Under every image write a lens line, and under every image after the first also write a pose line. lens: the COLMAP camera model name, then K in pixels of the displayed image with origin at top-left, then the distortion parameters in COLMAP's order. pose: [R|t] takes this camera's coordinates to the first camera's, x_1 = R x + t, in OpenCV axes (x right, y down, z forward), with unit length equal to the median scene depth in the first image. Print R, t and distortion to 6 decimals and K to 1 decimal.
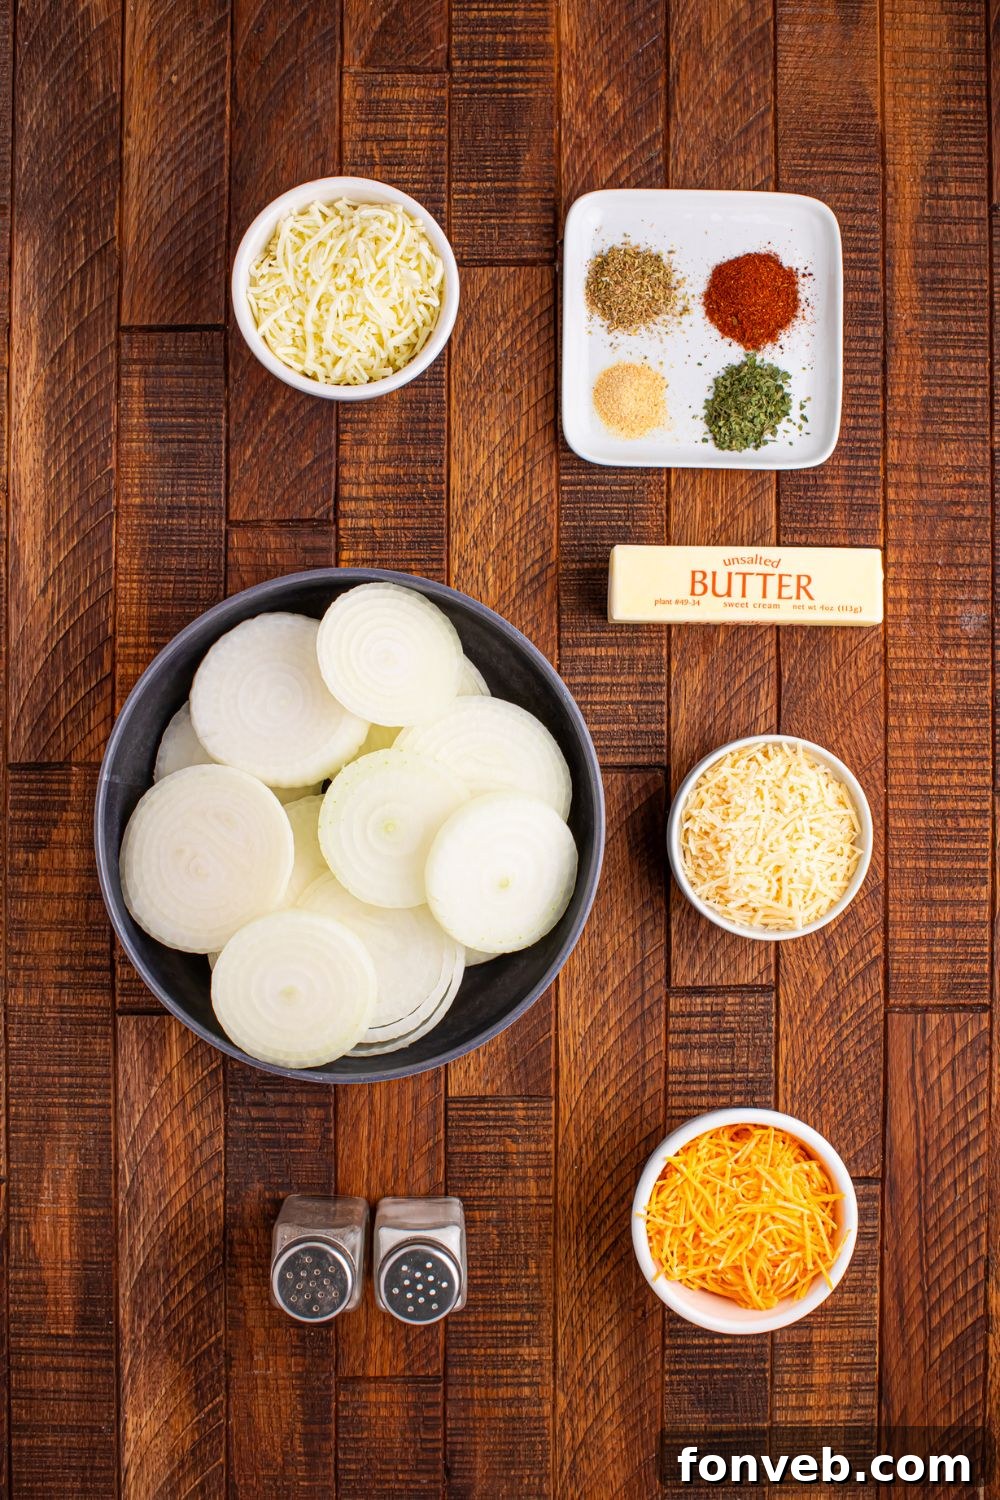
lens RADIAL K [[2909.2, 0, 534.1], [0, 2909.2, 893.1], [0, 0, 1]] dist [-0.201431, 0.000000]
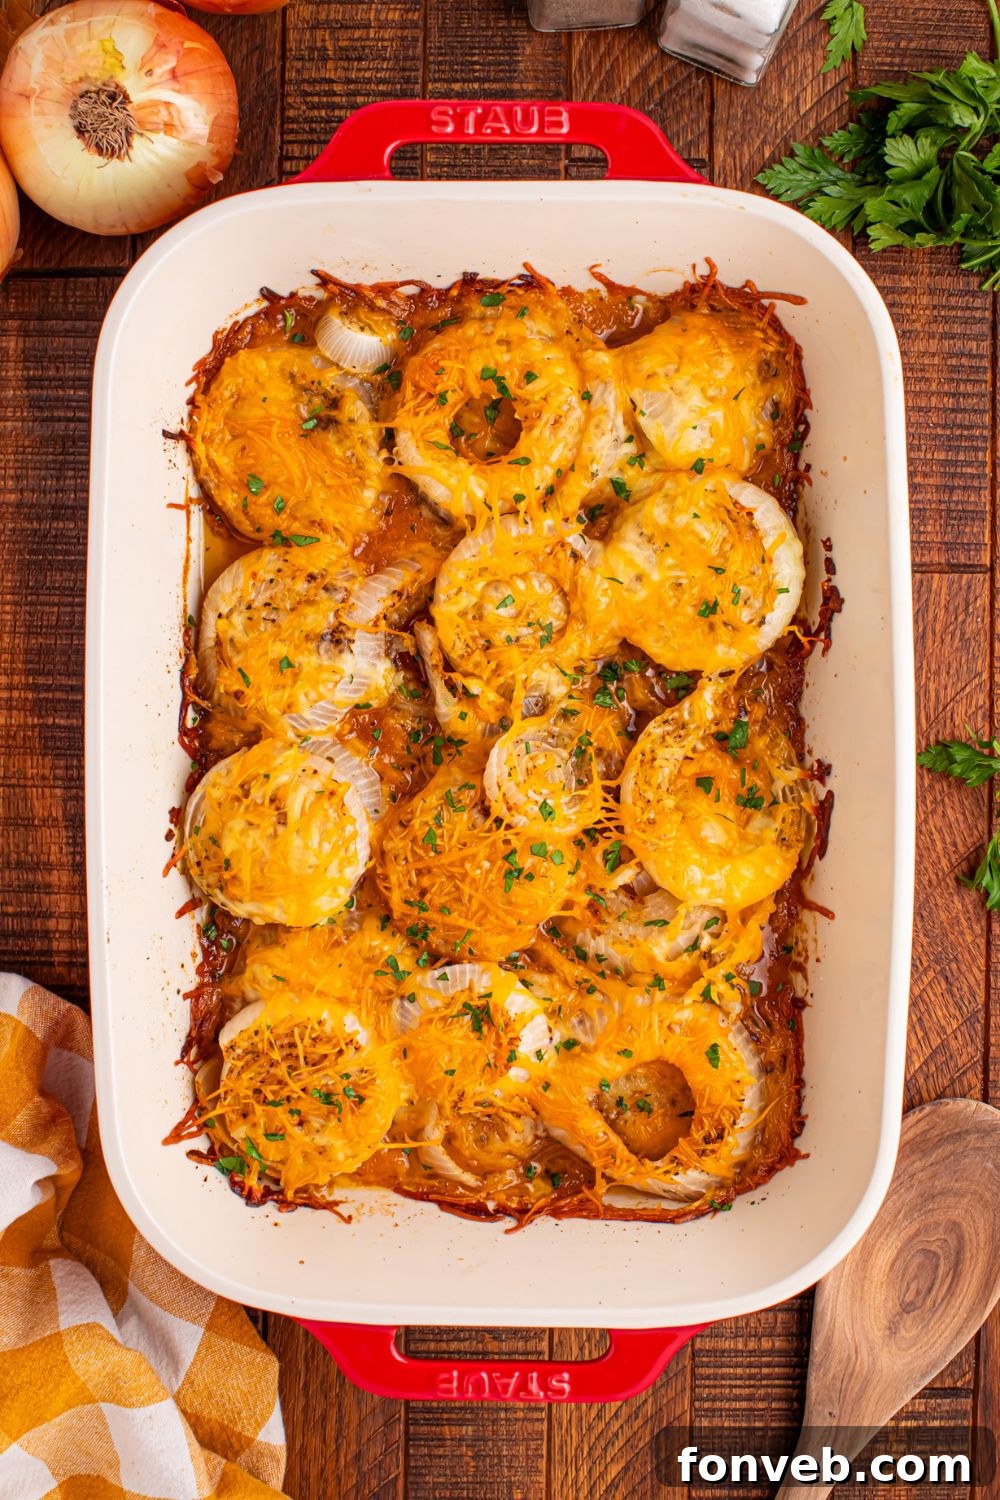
lens RADIAL K [[2279.8, 0, 489.2], [0, 2279.8, 753.7], [0, 0, 1]] dist [-0.170014, 0.000000]
pose [[0.999547, 0.011623, -0.027754, 0.006074], [-0.011938, 0.999866, -0.011207, -0.062563], [0.027620, 0.011533, 0.999552, 0.404485]]
